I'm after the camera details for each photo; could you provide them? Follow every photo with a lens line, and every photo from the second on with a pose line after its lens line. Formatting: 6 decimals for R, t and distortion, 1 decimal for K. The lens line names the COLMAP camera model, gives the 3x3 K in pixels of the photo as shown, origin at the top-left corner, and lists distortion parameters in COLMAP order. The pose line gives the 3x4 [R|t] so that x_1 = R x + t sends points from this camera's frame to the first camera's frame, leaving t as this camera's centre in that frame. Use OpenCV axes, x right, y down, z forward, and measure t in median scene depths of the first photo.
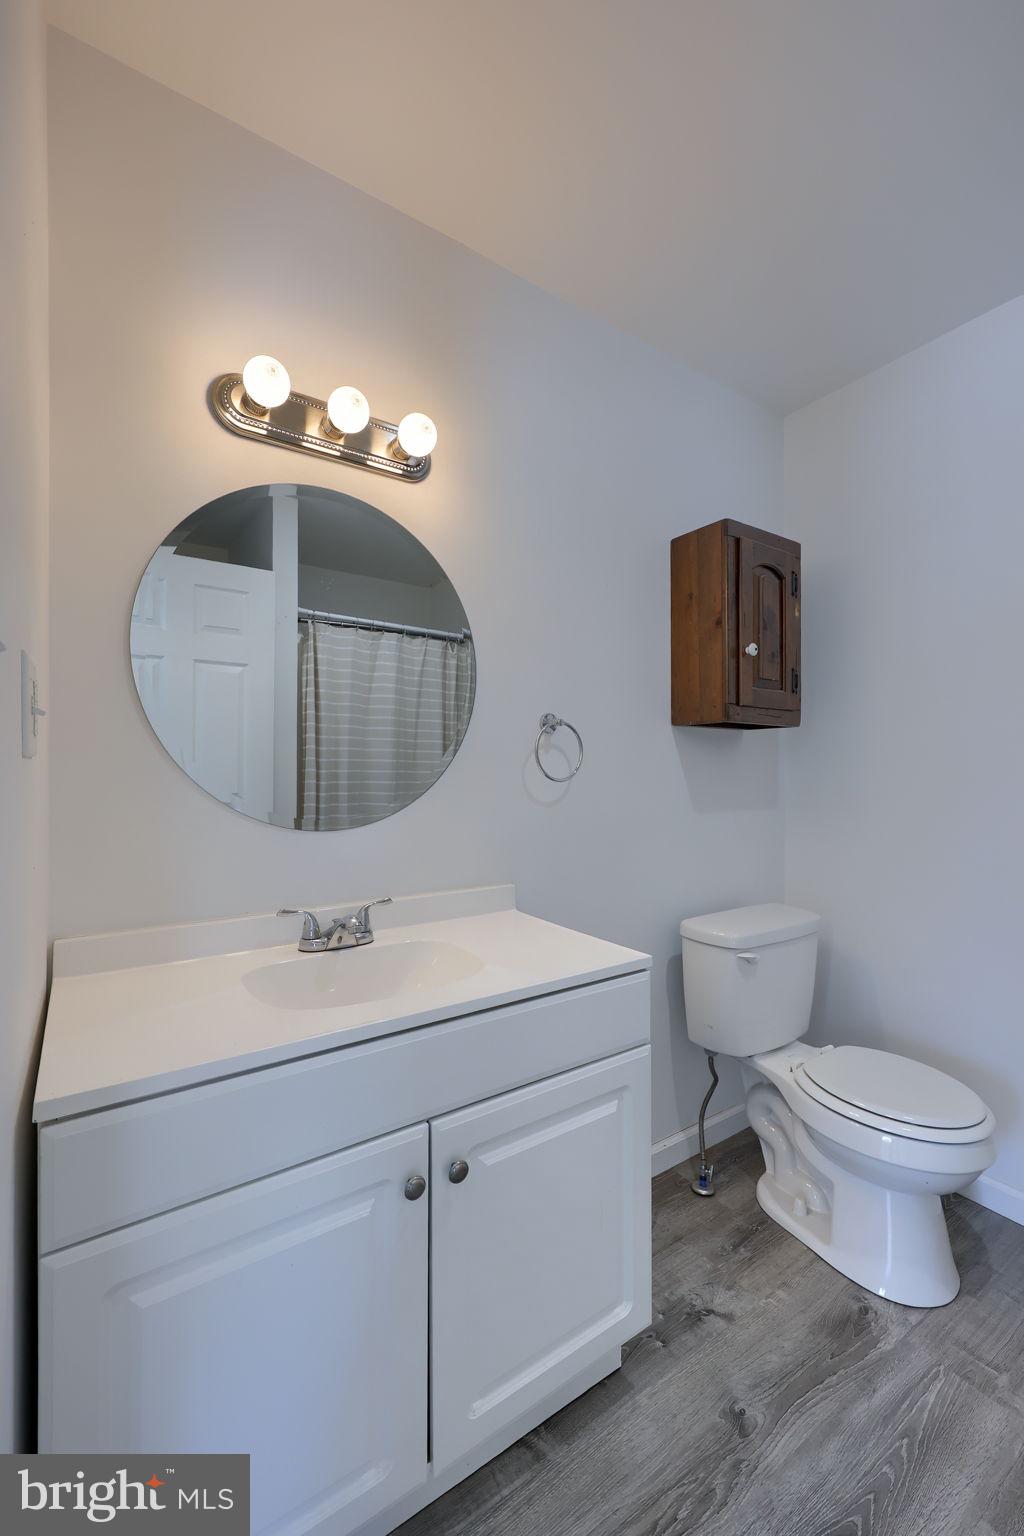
lens RADIAL K [[618.0, 0, 513.1], [0, 618.0, 767.4], [0, 0, 1]] dist [-0.009692, 0.000027]
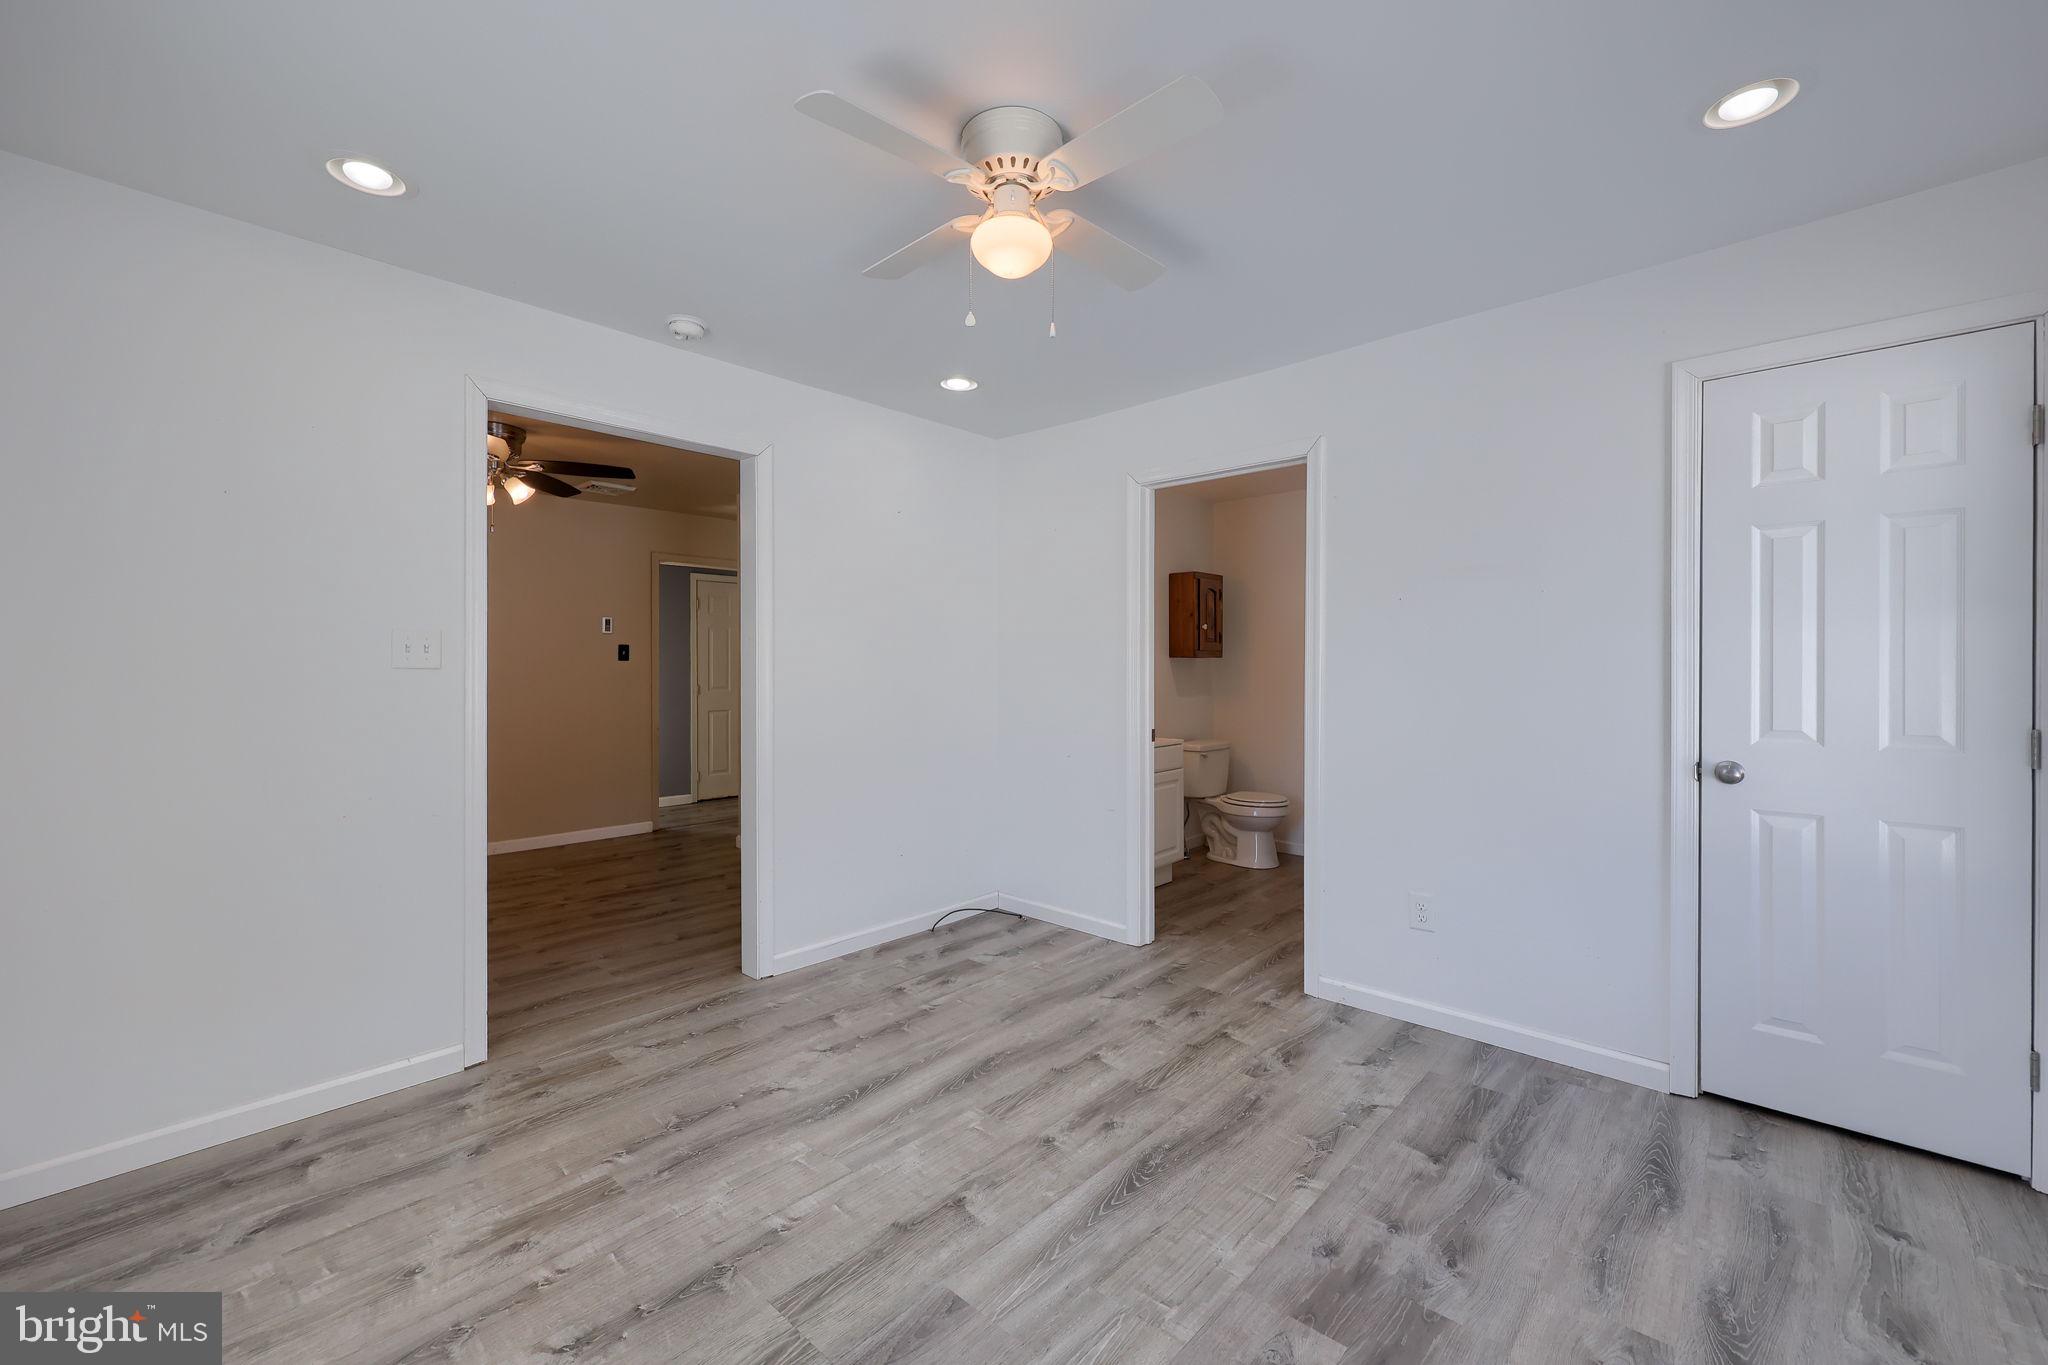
lens RADIAL K [[823.9, 0, 1019.3], [0, 823.9, 677.7], [0, 0, 1]] dist [-0.009692, 0.000027]
pose [[0.973788, -0.000782, 0.227457, -0.983464], [-0.001077, 0.999967, 0.008049, -0.020000], [-0.227456, -0.008083, 0.973755, -1.838042]]
